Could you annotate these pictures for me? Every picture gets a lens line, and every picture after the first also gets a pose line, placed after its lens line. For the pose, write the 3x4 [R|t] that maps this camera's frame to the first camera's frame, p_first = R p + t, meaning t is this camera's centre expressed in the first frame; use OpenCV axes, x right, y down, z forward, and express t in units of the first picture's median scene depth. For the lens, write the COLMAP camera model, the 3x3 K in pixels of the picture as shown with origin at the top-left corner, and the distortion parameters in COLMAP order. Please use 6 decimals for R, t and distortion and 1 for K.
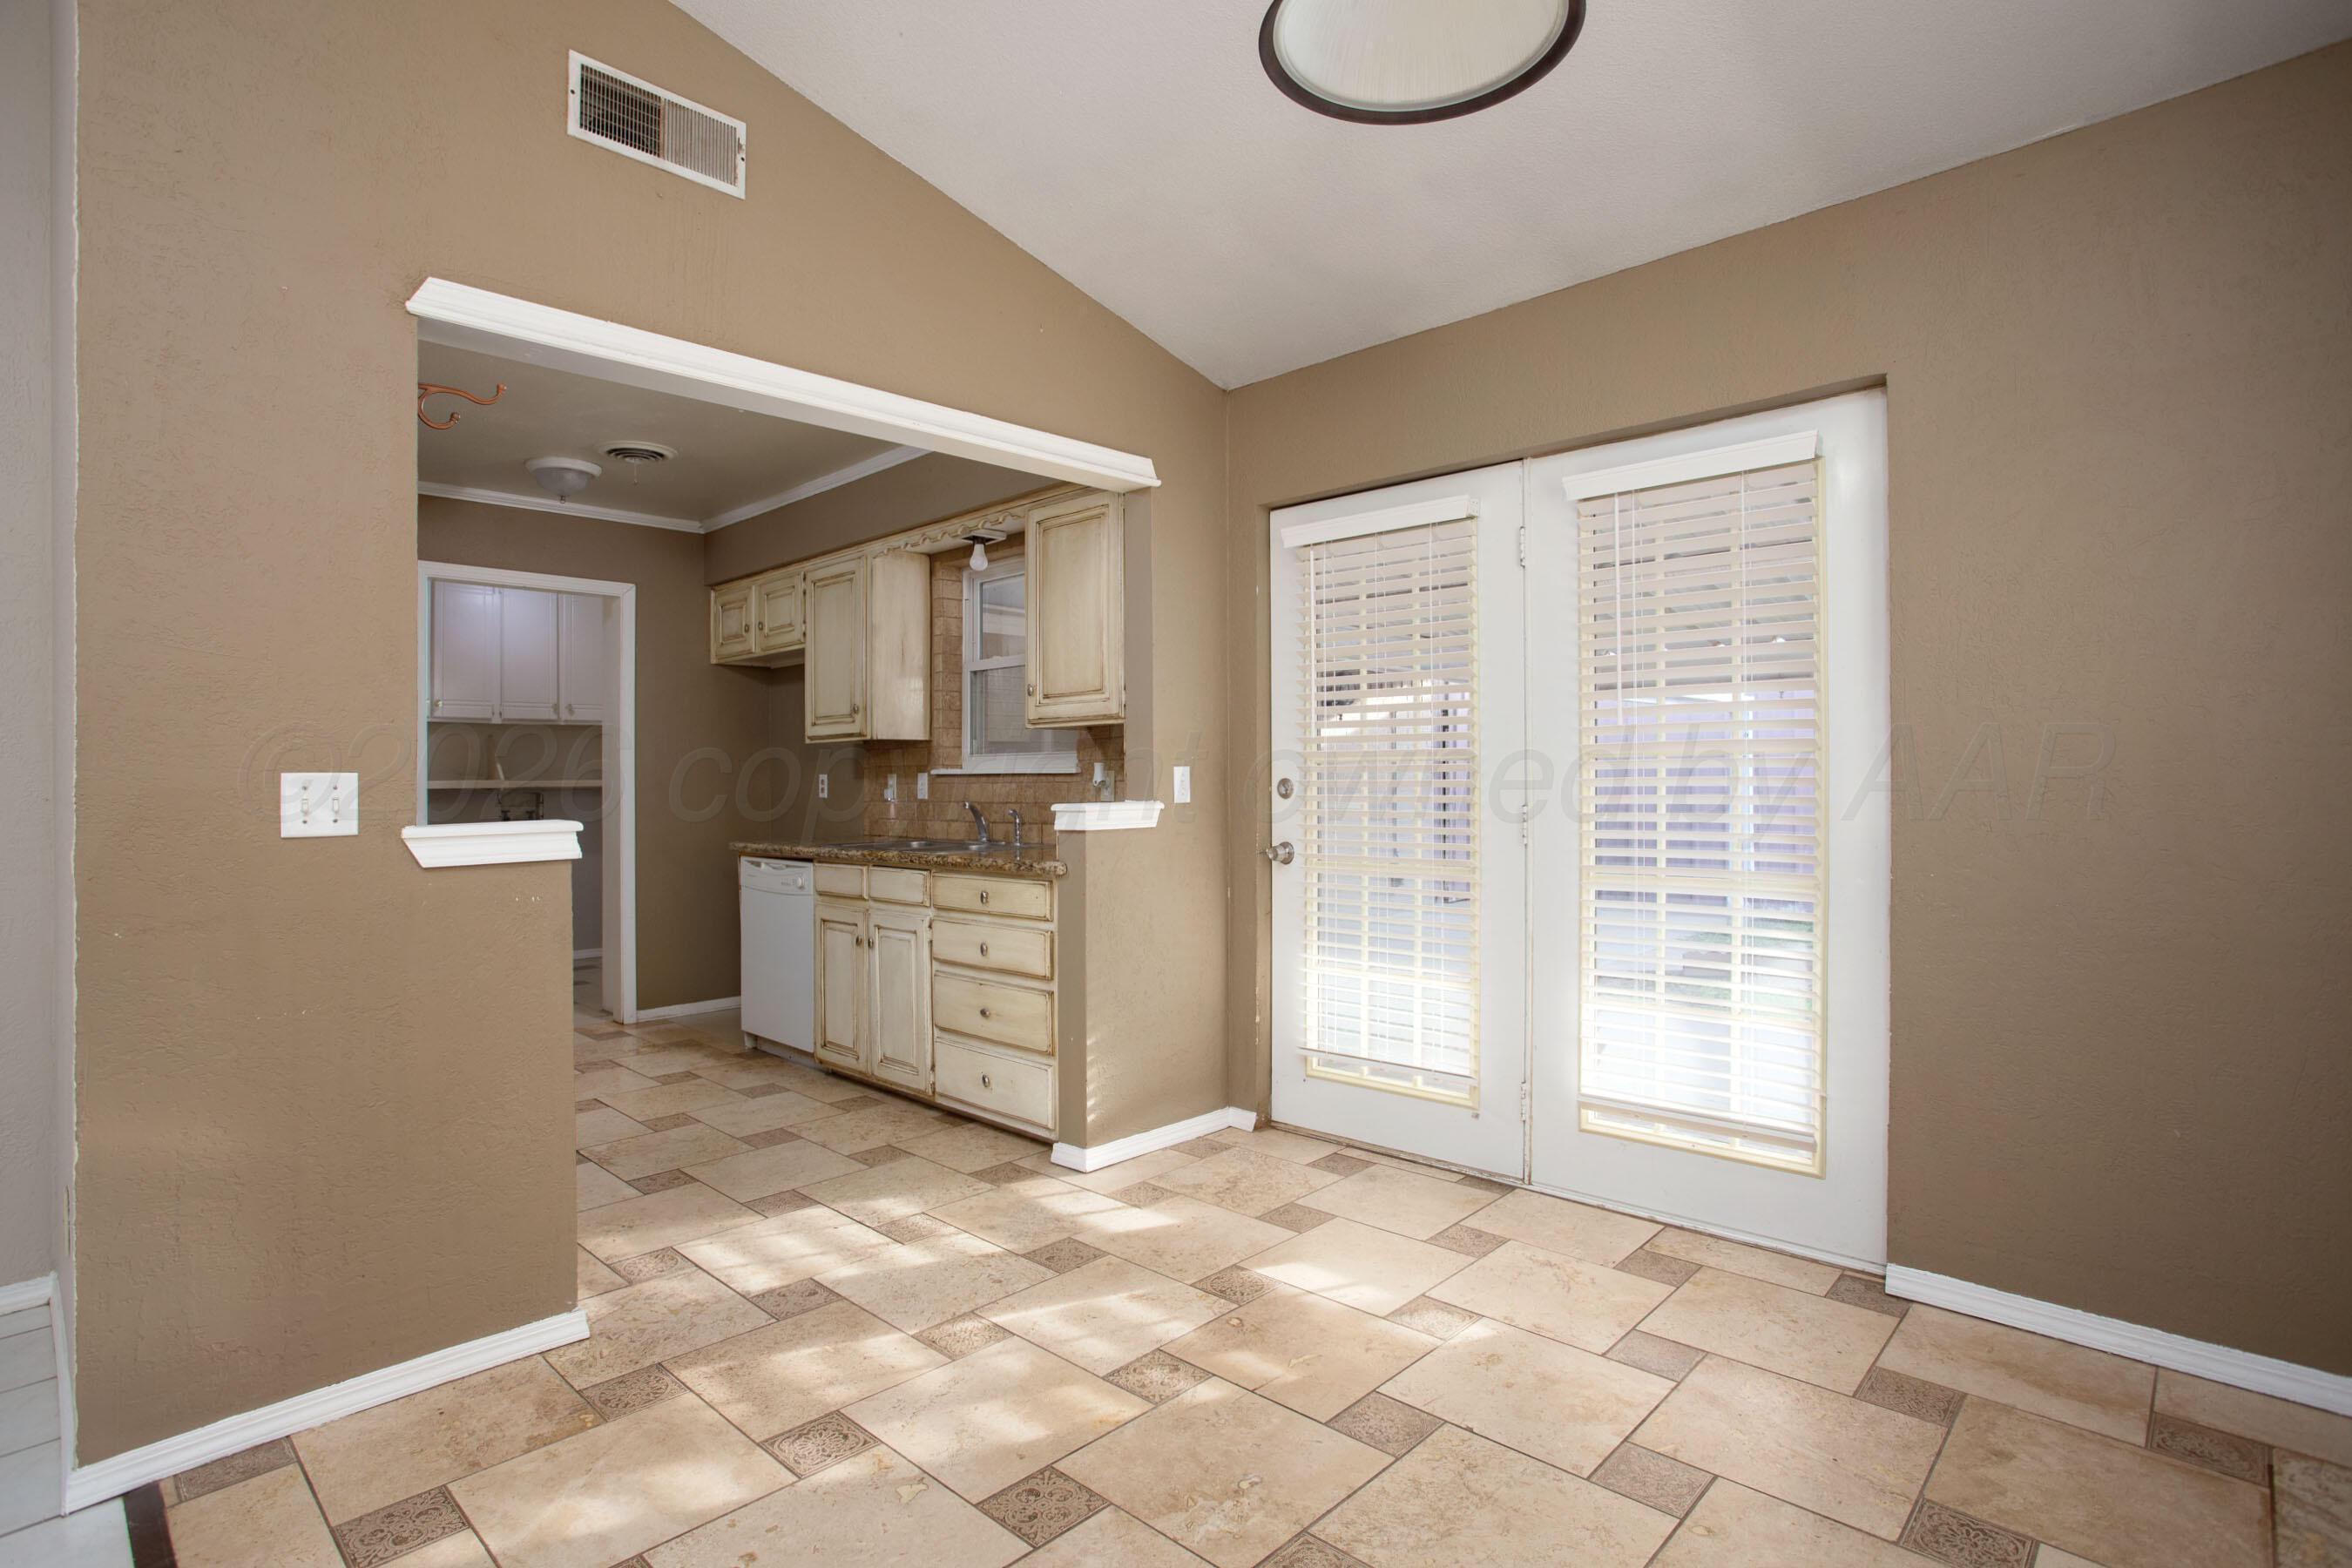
lens RADIAL K [[1161.1, 0, 1146.1], [0, 1161.1, 778.9], [0, 0, 1]] dist [-0.044996, 0.014072]
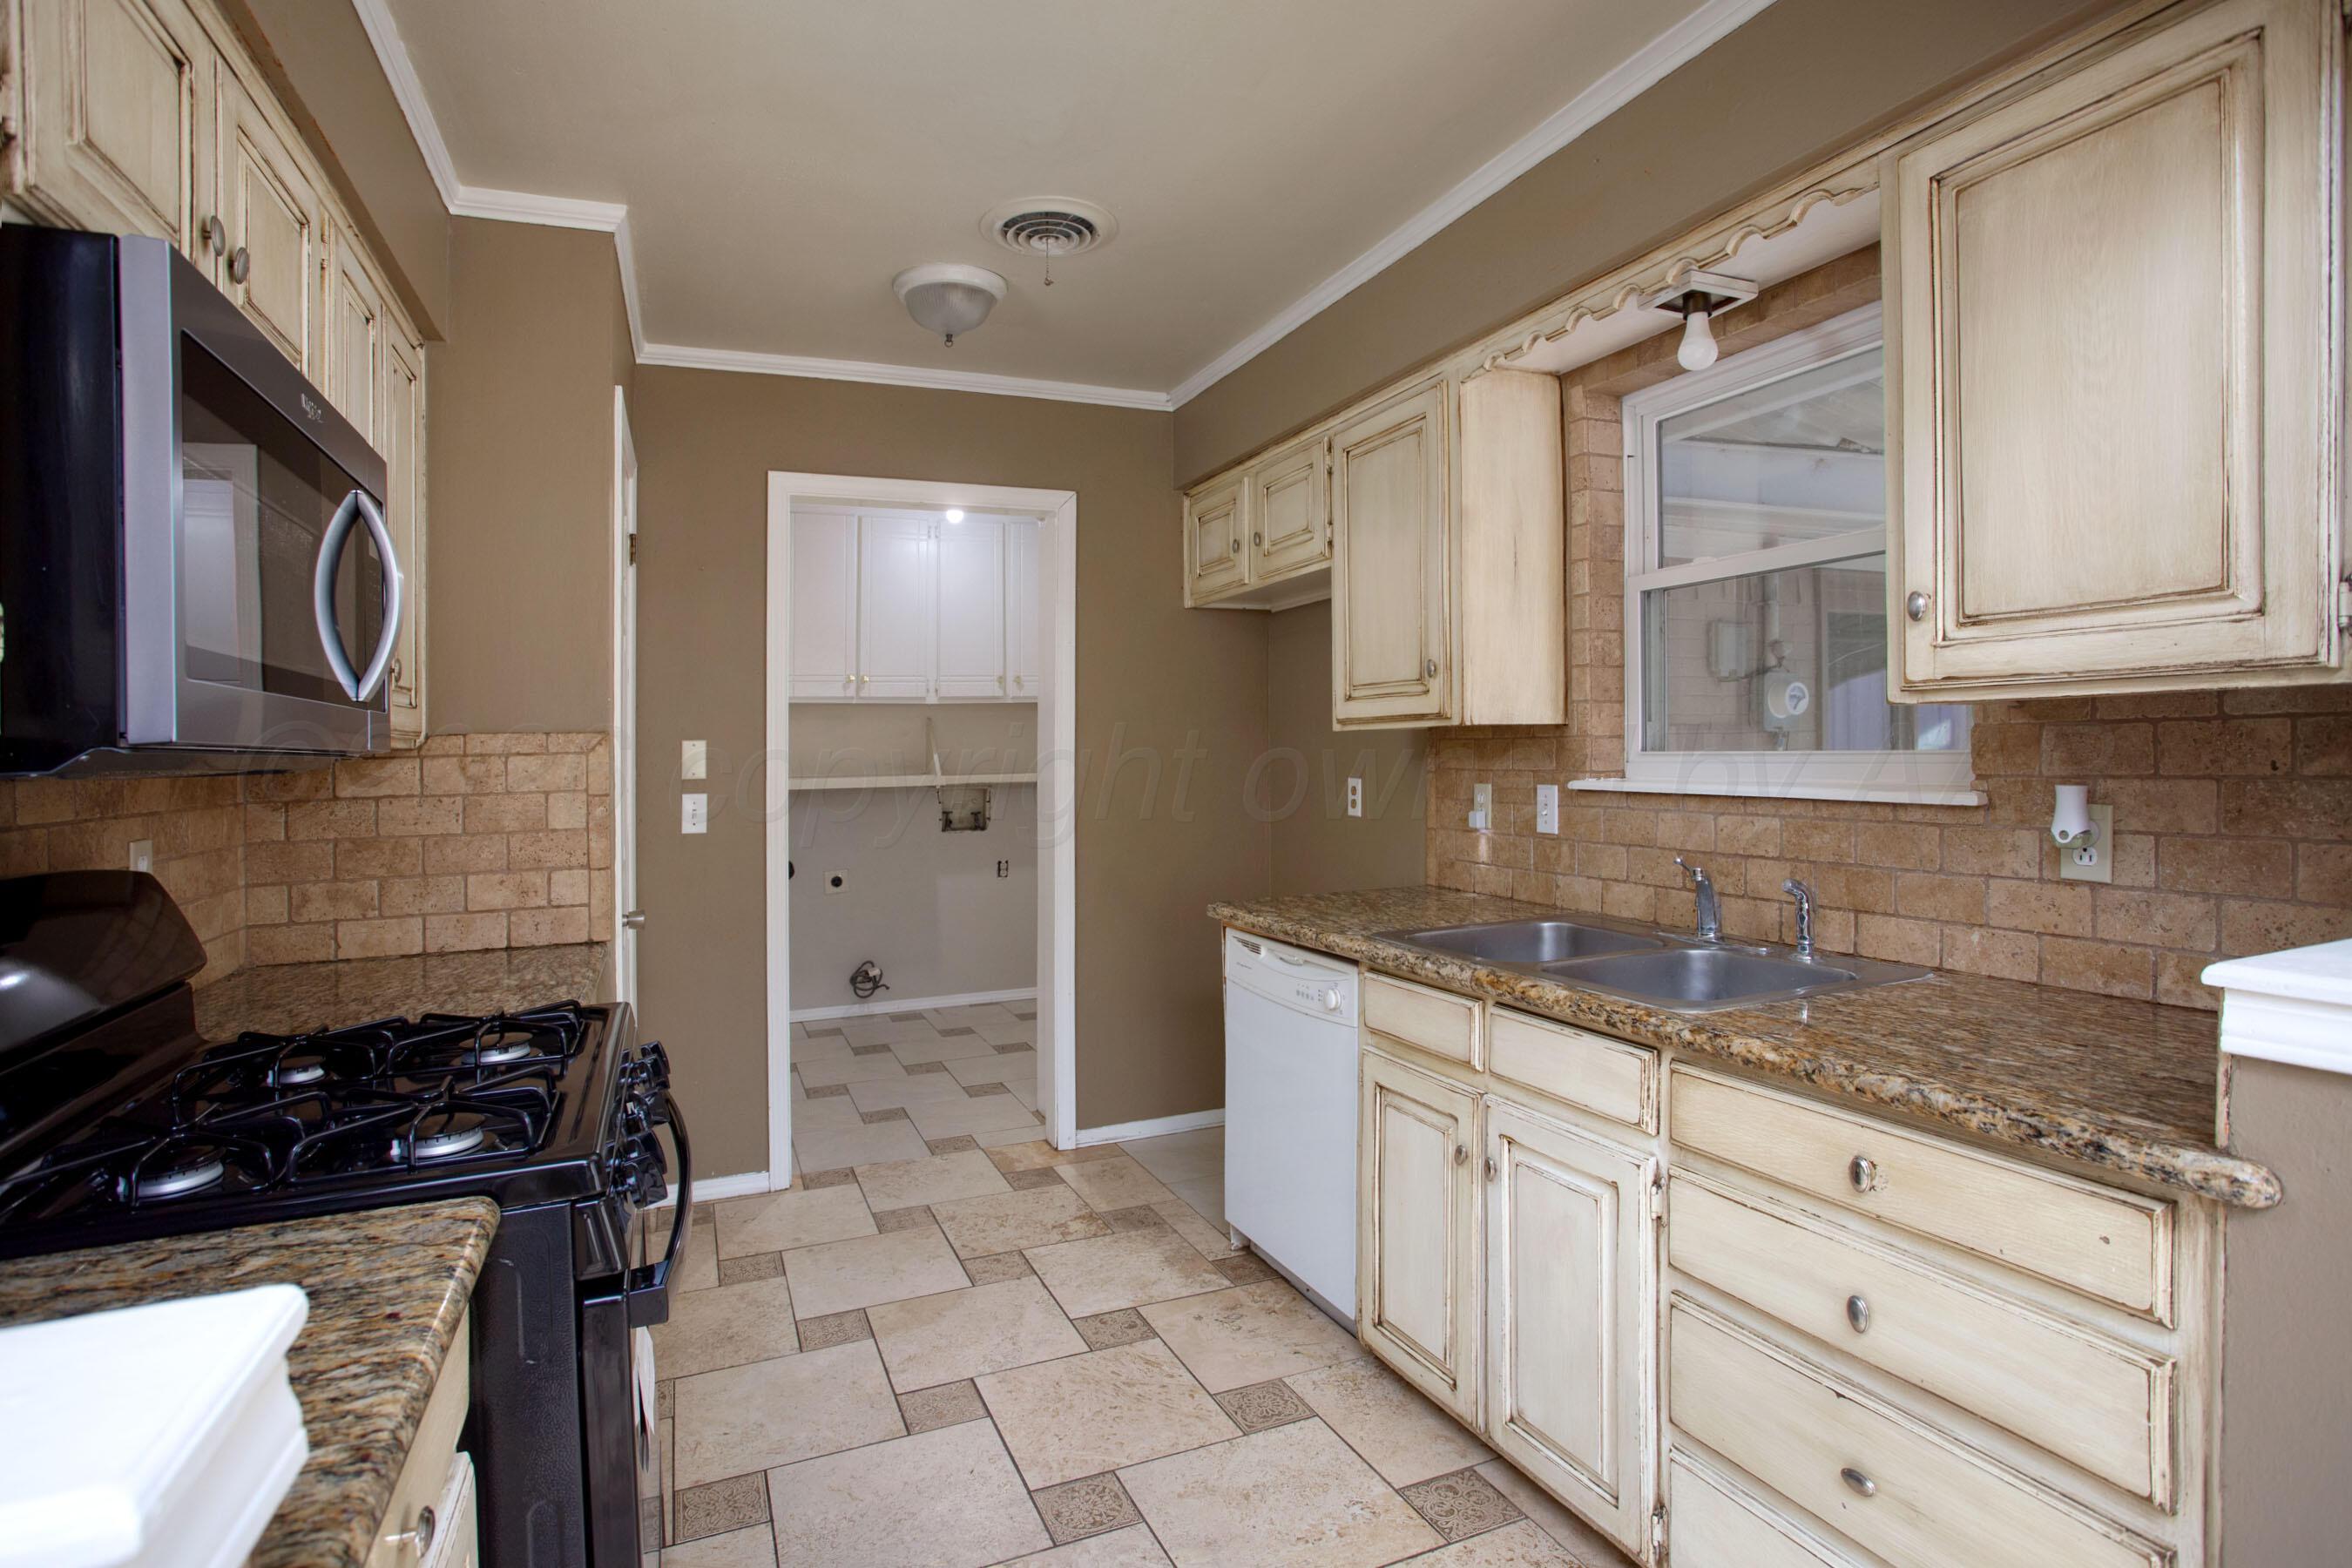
lens RADIAL K [[1161.1, 0, 1156.6], [0, 1161.1, 762.8], [0, 0, 1]] dist [-0.044996, 0.014072]
pose [[0.920854, 0.004153, -0.389886, -0.194503], [0.000991, 0.999915, 0.012992, -0.029070], [0.389907, -0.012350, 0.920771, 0.560461]]
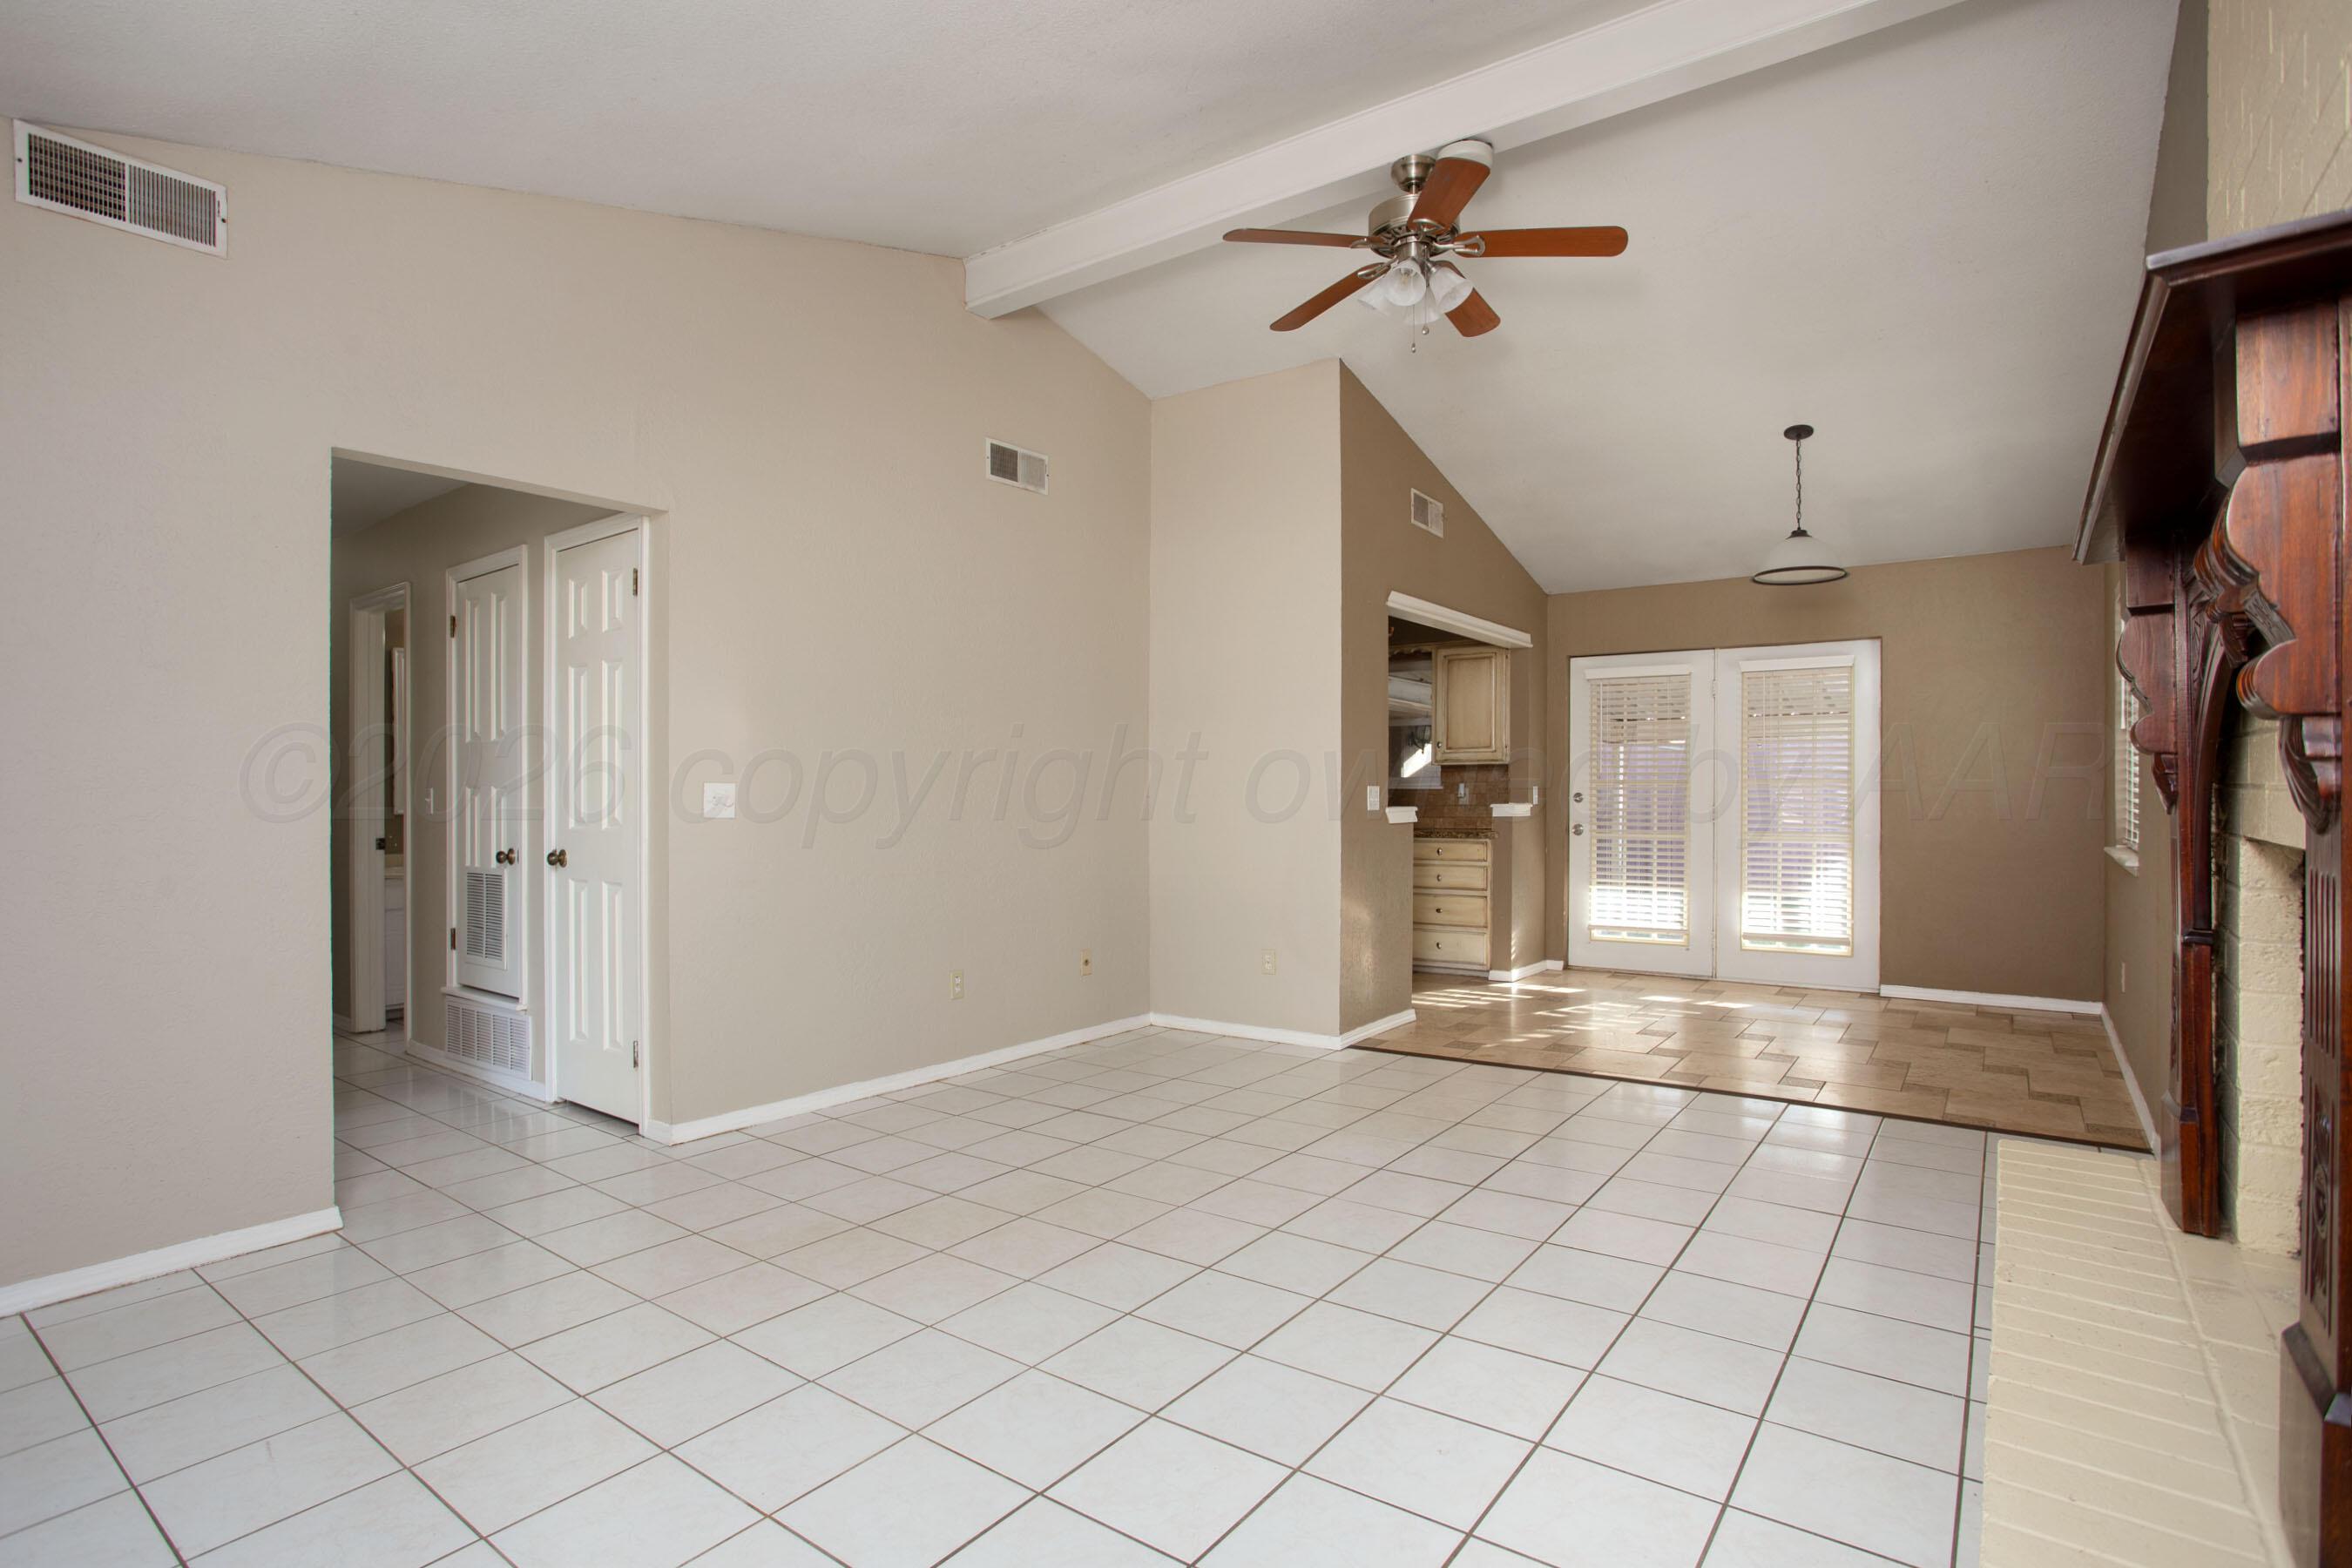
lens RADIAL K [[1161.1, 0, 1193.7], [0, 1161.1, 778.7], [0, 0, 1]] dist [-0.044996, 0.014072]
pose [[0.988354, 0.012724, 0.151642, -0.811499], [-0.010015, 0.999777, -0.018612, 0.019034], [-0.151845, 0.016877, 0.988260, -0.839056]]
